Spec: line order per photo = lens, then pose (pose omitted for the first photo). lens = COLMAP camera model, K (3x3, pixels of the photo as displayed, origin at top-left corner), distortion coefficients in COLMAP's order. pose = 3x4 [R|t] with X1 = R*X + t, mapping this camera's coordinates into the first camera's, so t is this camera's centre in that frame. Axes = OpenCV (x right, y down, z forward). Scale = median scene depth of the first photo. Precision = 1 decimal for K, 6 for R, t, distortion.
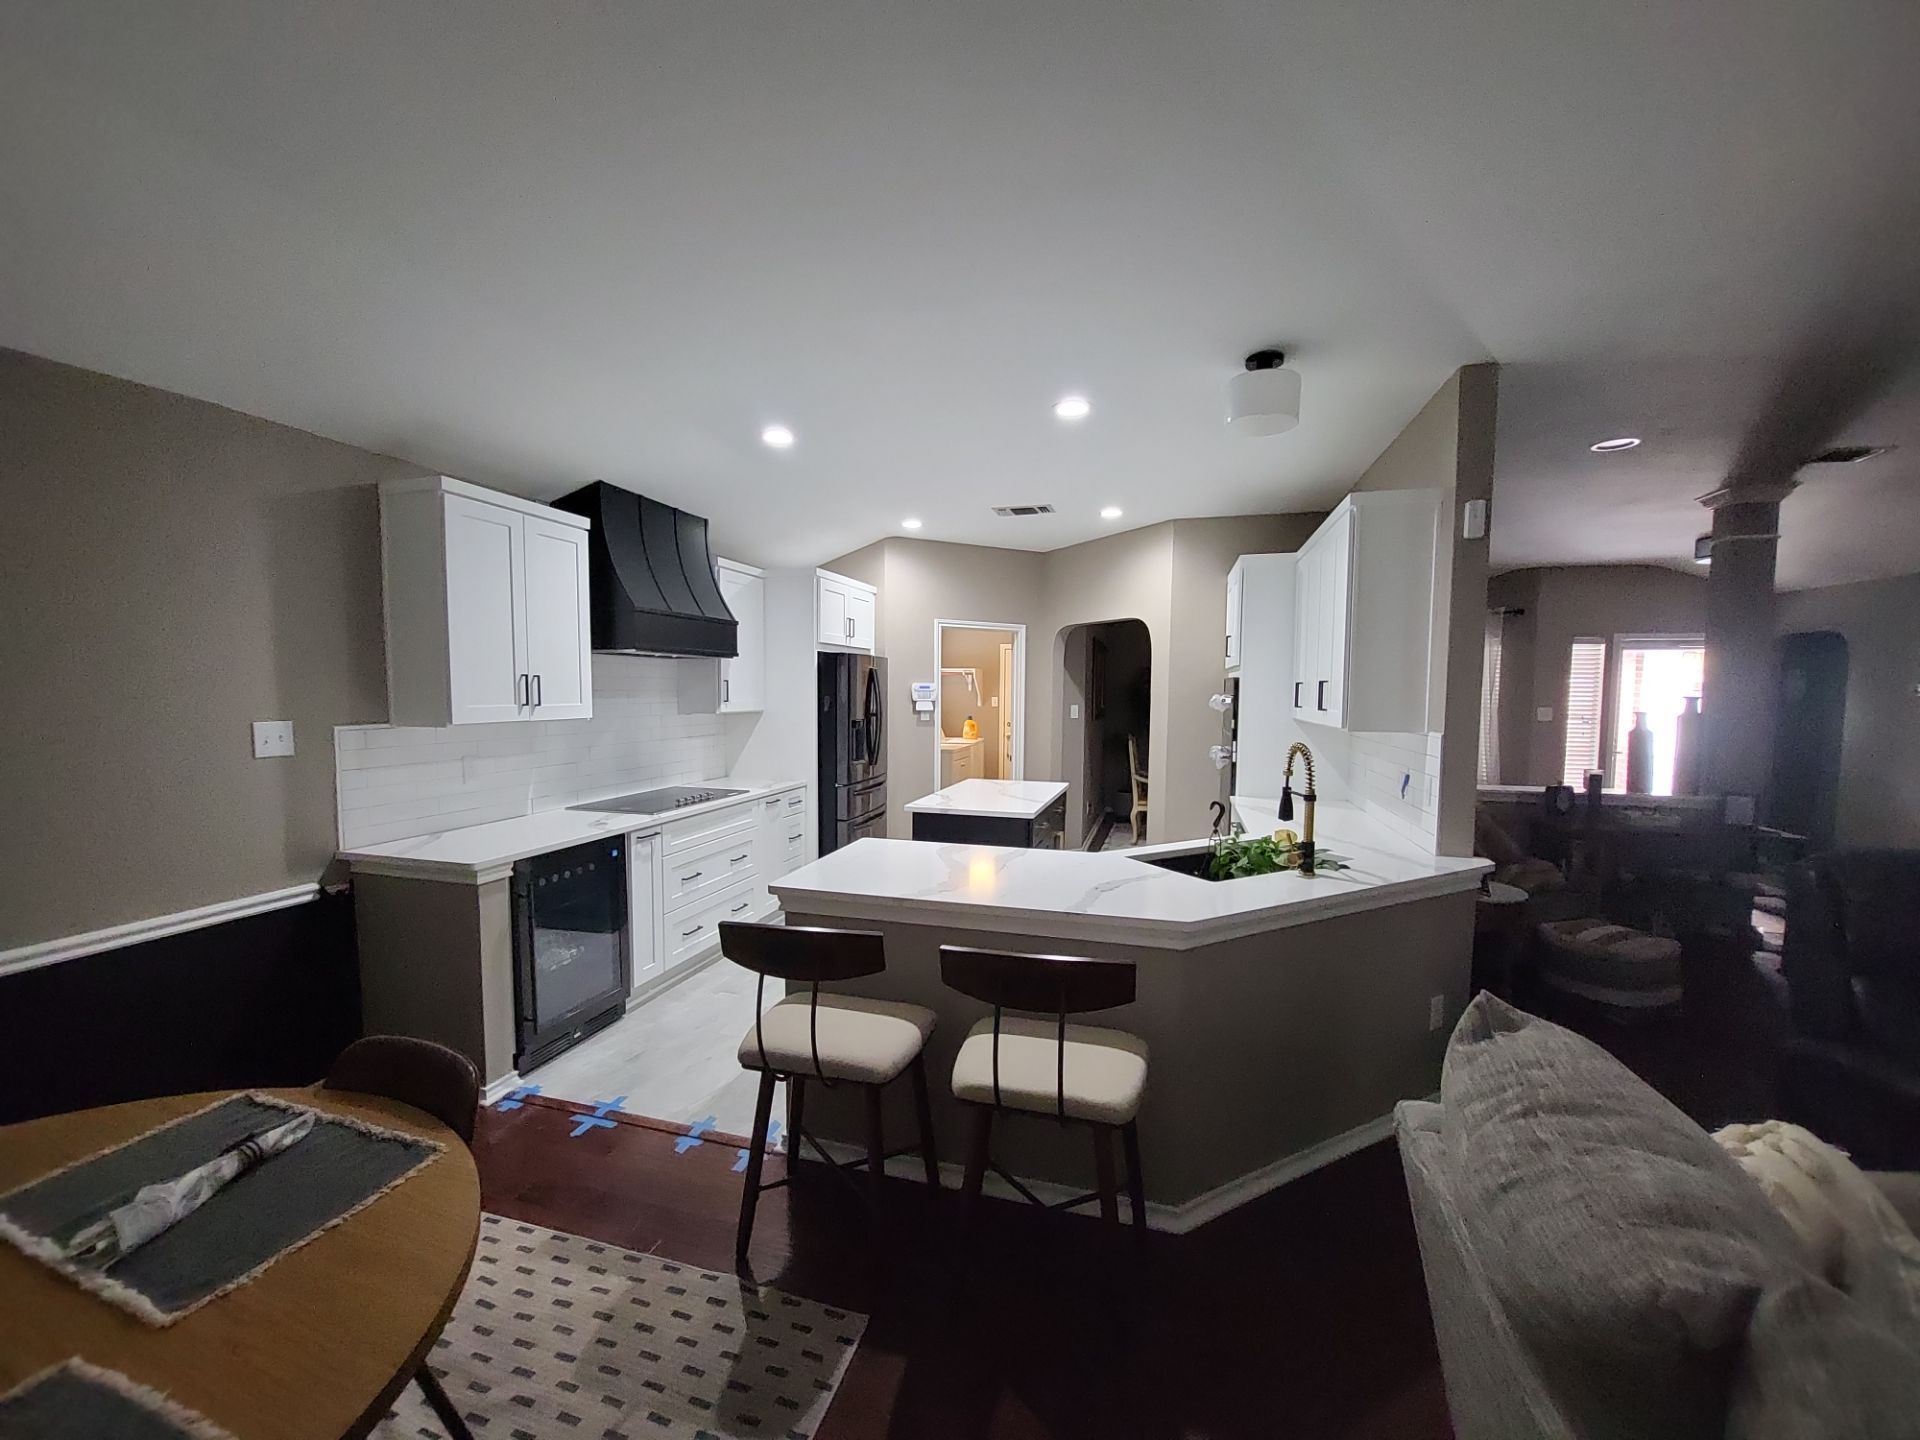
lens RADIAL K [[762.1, 0, 944.7], [0, 762.1, 736.6], [0, 0, 1]] dist [-0.011282, -0.000054]
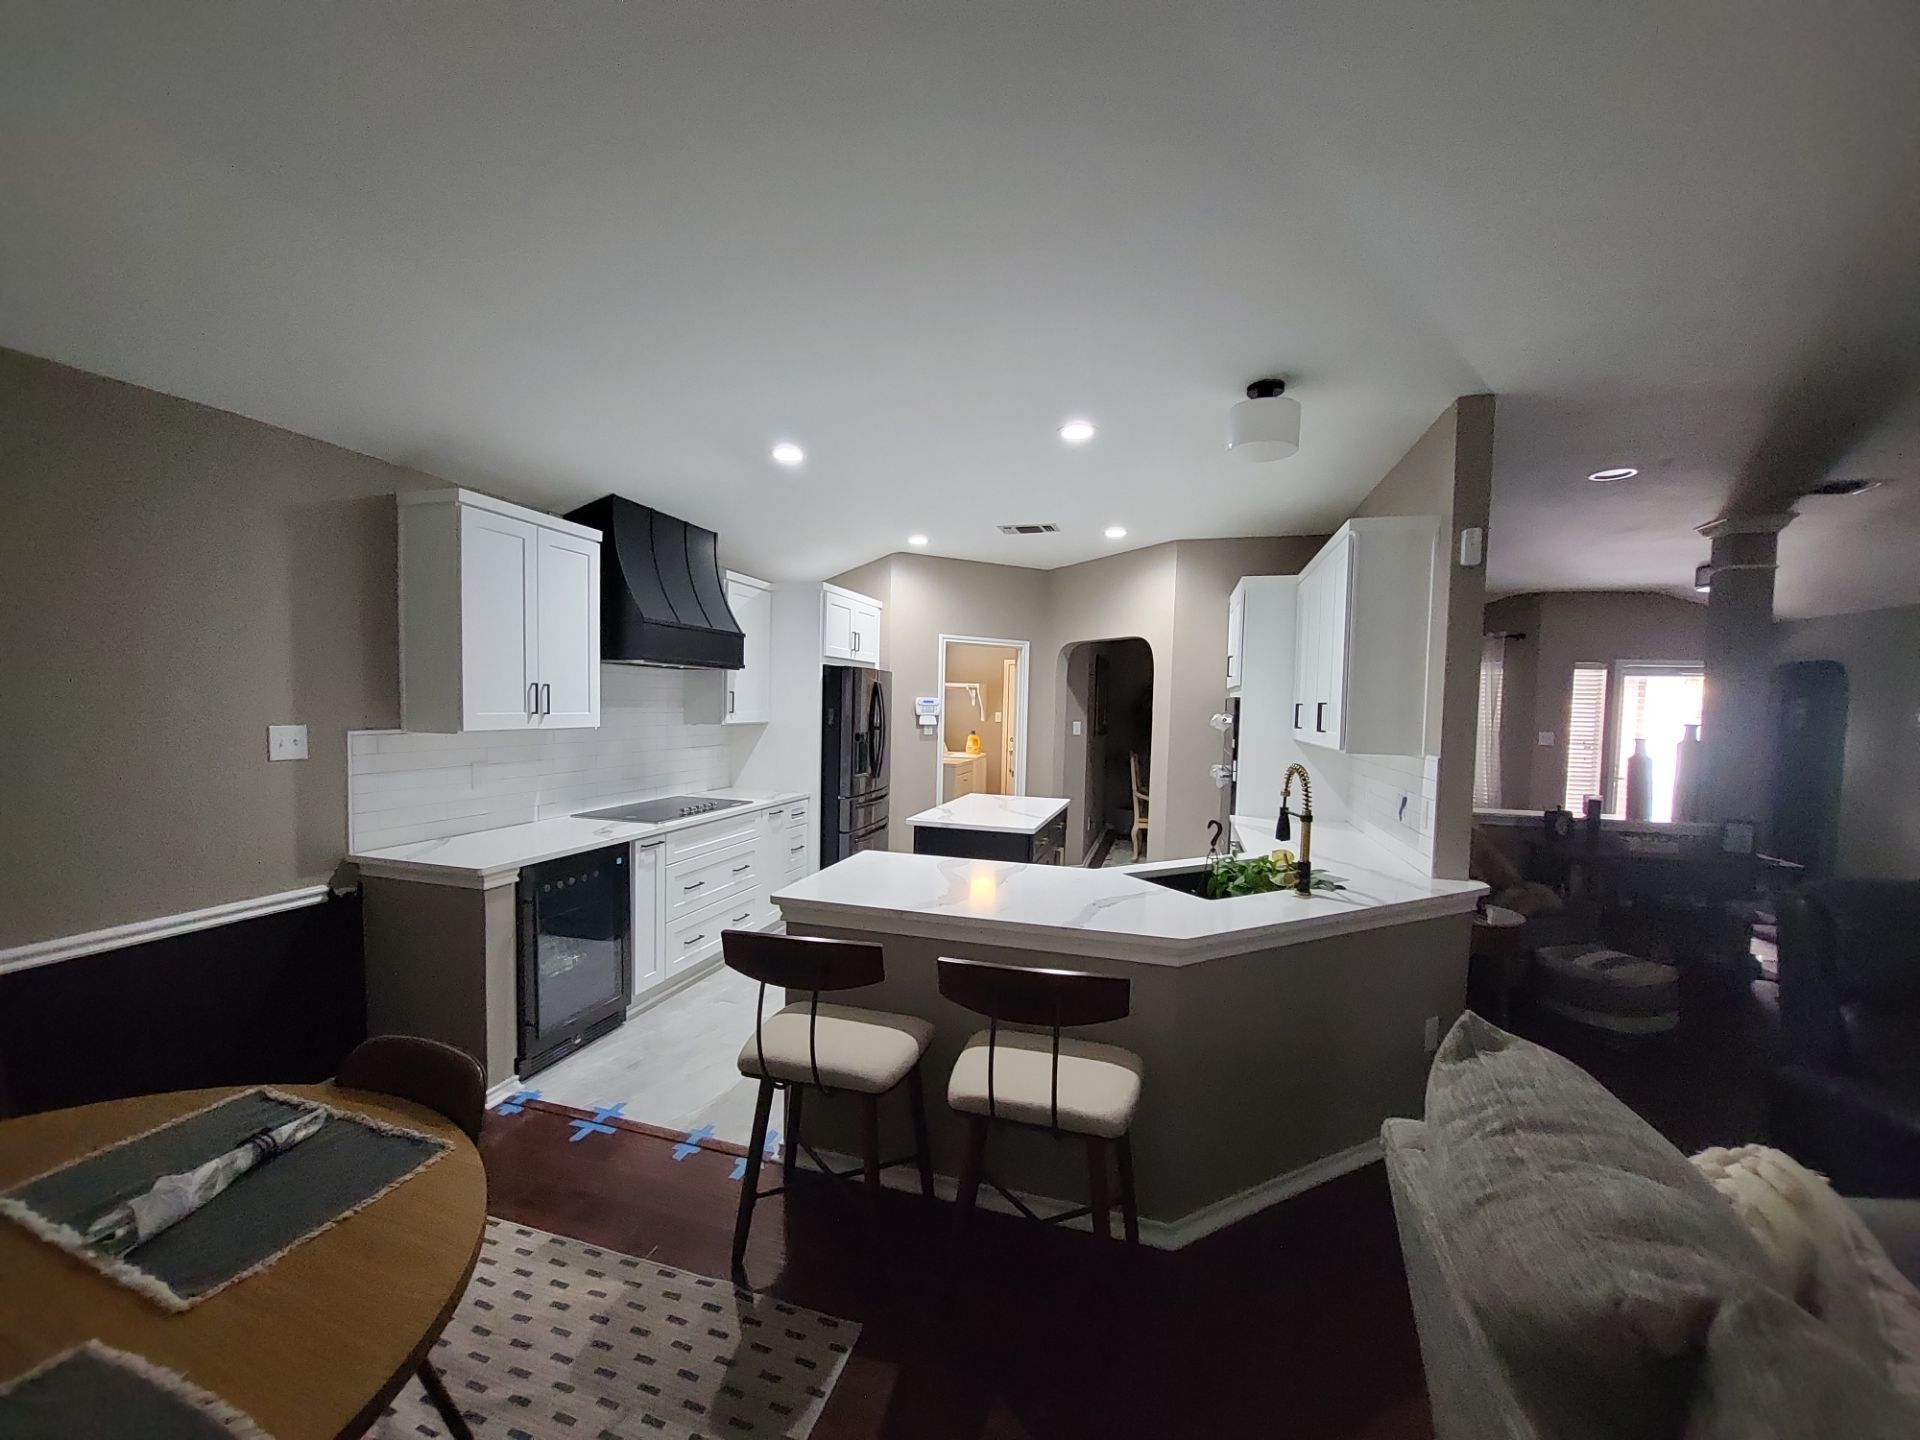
lens RADIAL K [[762.1, 0, 944.6], [0, 762.1, 737.0], [0, 0, 1]] dist [-0.011282, -0.000054]
pose [[0.999847, 0.016913, -0.004553, 0.001044], [-0.016988, 0.999708, -0.017198, -0.001751], [0.004260, 0.017273, 0.999842, -0.012393]]
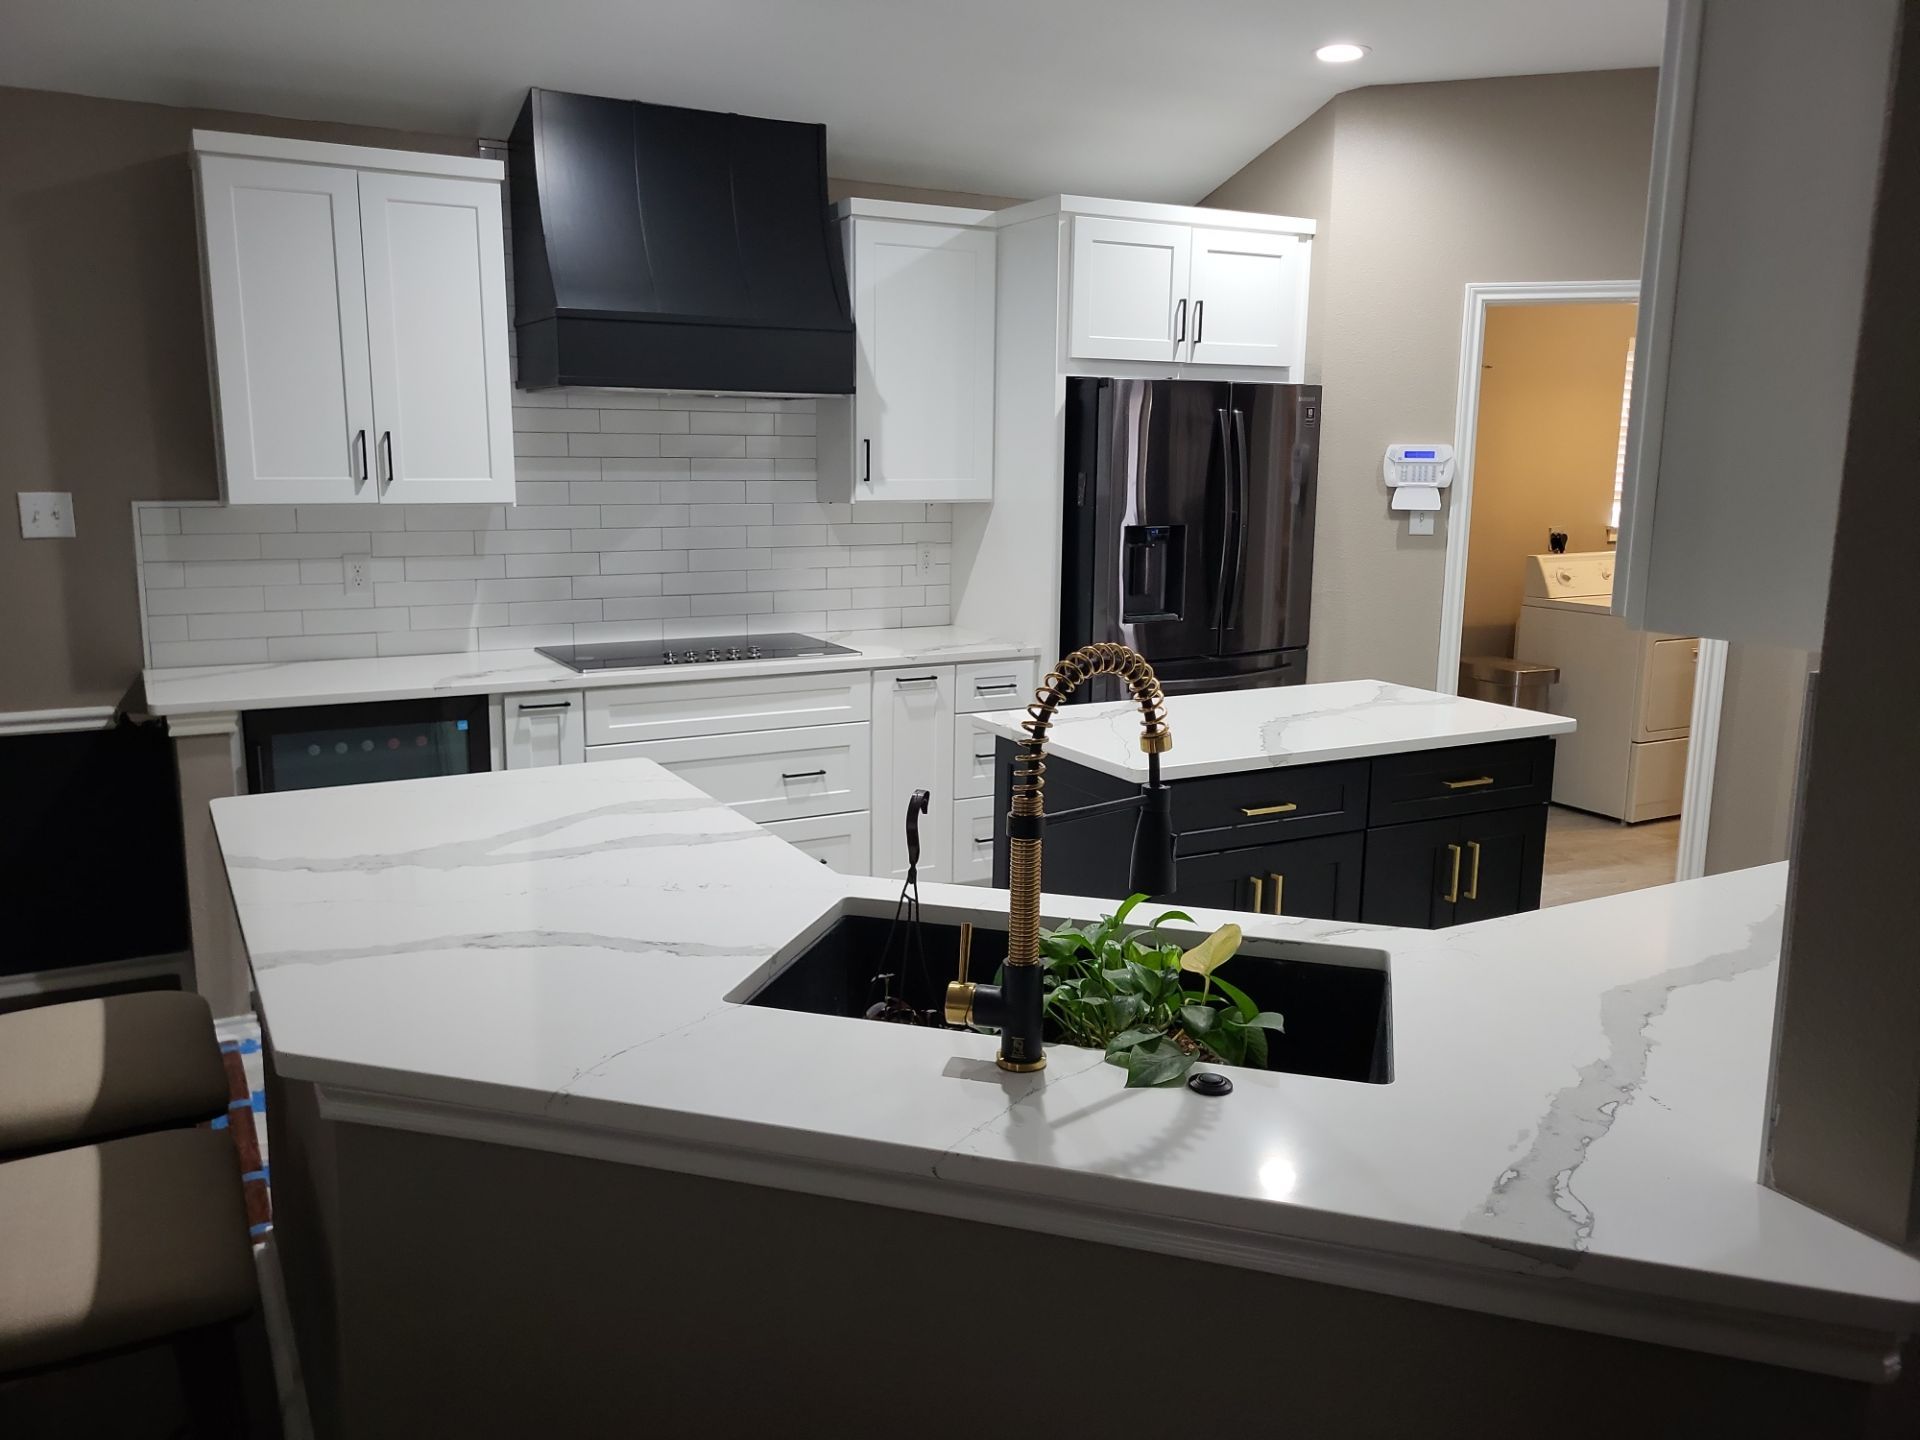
lens RADIAL K [[1460.5, 0, 943.8], [0, 1460.5, 708.3], [0, 0, 1]] dist [0.034564, -0.017449]
pose [[0.710076, 0.123474, -0.693215, 0.648300], [-0.048581, 0.990750, 0.126707, -0.028688], [0.702448, -0.056294, 0.709506, 0.425718]]
